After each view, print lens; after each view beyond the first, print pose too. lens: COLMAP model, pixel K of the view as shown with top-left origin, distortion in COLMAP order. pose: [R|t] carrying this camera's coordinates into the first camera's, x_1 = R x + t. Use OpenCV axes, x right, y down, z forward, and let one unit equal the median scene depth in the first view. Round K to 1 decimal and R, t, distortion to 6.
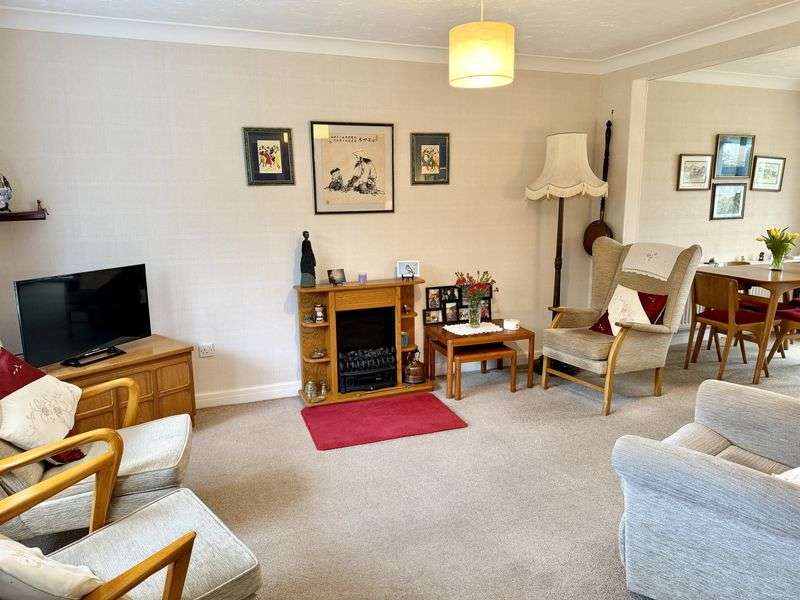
lens RADIAL K [[559.0, 0, 401.7], [0, 559.0, 303.5], [0, 0, 1]] dist [0.010712, -0.002668]
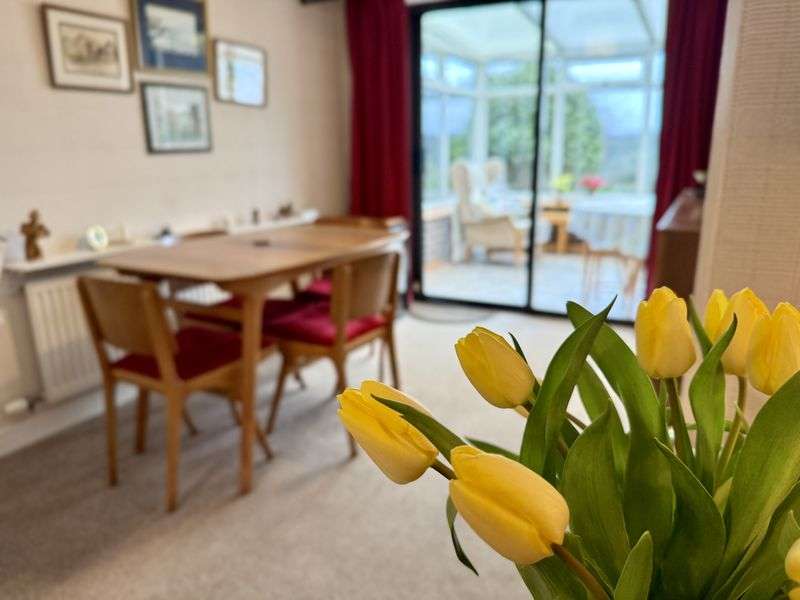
lens RADIAL K [[575.1, 0, 400.0], [0, 575.1, 300.0], [0, 0, 1]] dist [0.003113, -0.041752]
pose [[0.754728, -0.166739, 0.634495, 0.368429], [0.128741, 0.986000, 0.105973, -0.042007], [-0.643281, 0.001705, 0.765628, 0.446751]]
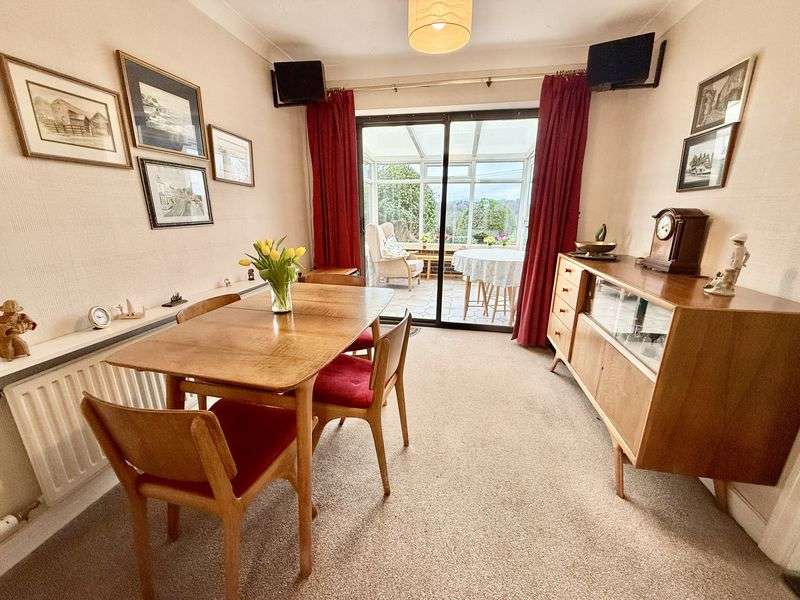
lens RADIAL K [[316.4, 0, 399.2], [0, 316.4, 296.3], [0, 0, 1]] dist [0.000015, -0.000052]
pose [[0.524060, -0.213310, 0.824536, 0.410200], [0.152816, 0.975967, 0.155359, -0.095823], [-0.837859, 0.044585, 0.544063, 0.637626]]
